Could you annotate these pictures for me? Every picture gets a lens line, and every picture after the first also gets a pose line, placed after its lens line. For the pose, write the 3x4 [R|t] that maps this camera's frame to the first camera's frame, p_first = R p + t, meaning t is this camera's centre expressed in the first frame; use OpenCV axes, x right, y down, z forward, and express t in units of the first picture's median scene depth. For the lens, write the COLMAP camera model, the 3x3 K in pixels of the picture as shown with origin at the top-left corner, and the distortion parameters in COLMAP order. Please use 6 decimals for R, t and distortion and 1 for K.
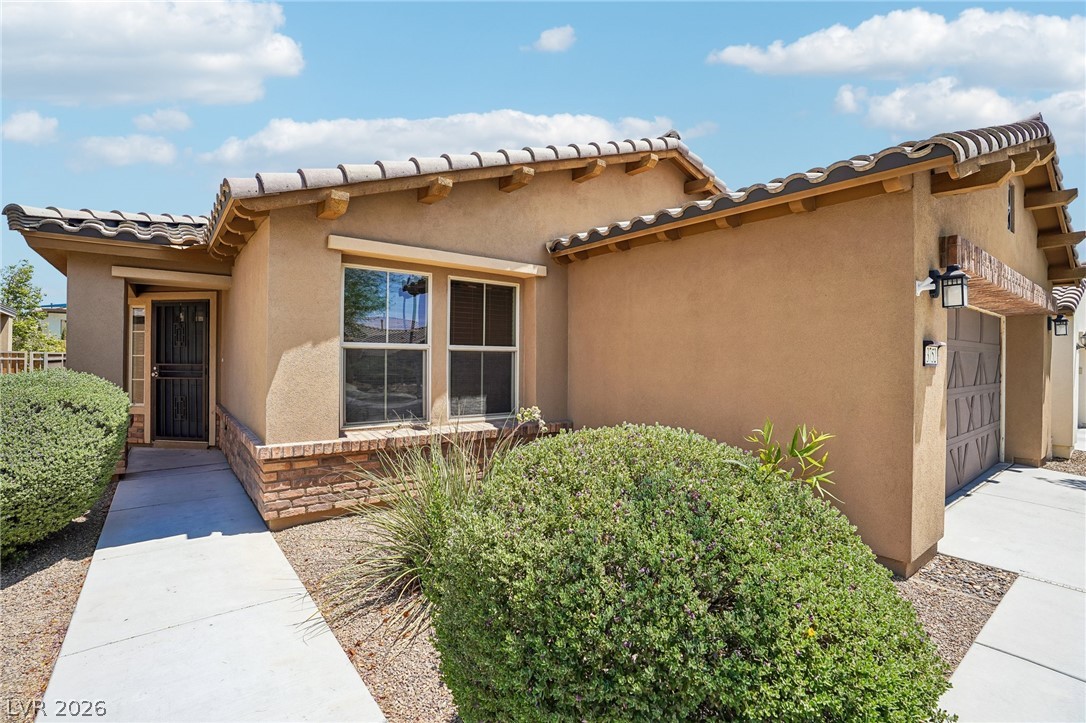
lens RADIAL K [[503.5, 0, 540.1], [0, 503.5, 359.0], [0, 0, 1]] dist [-0.071263, 0.028755]
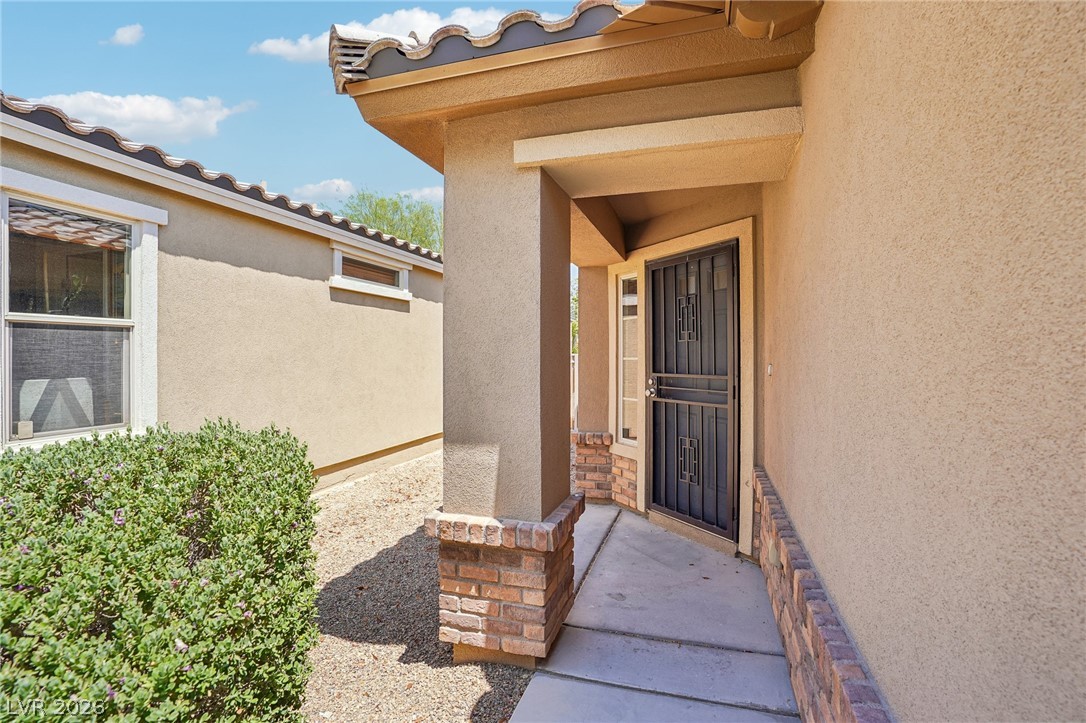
lens RADIAL K [[503.5, 0, 540.1], [0, 503.5, 359.0], [0, 0, 1]] dist [-0.071263, 0.028755]
pose [[0.564321, -0.008244, -0.825514, -0.387353], [0.007452, 0.999960, -0.004891, -0.005333], [0.825522, -0.003392, 0.564360, 0.570489]]
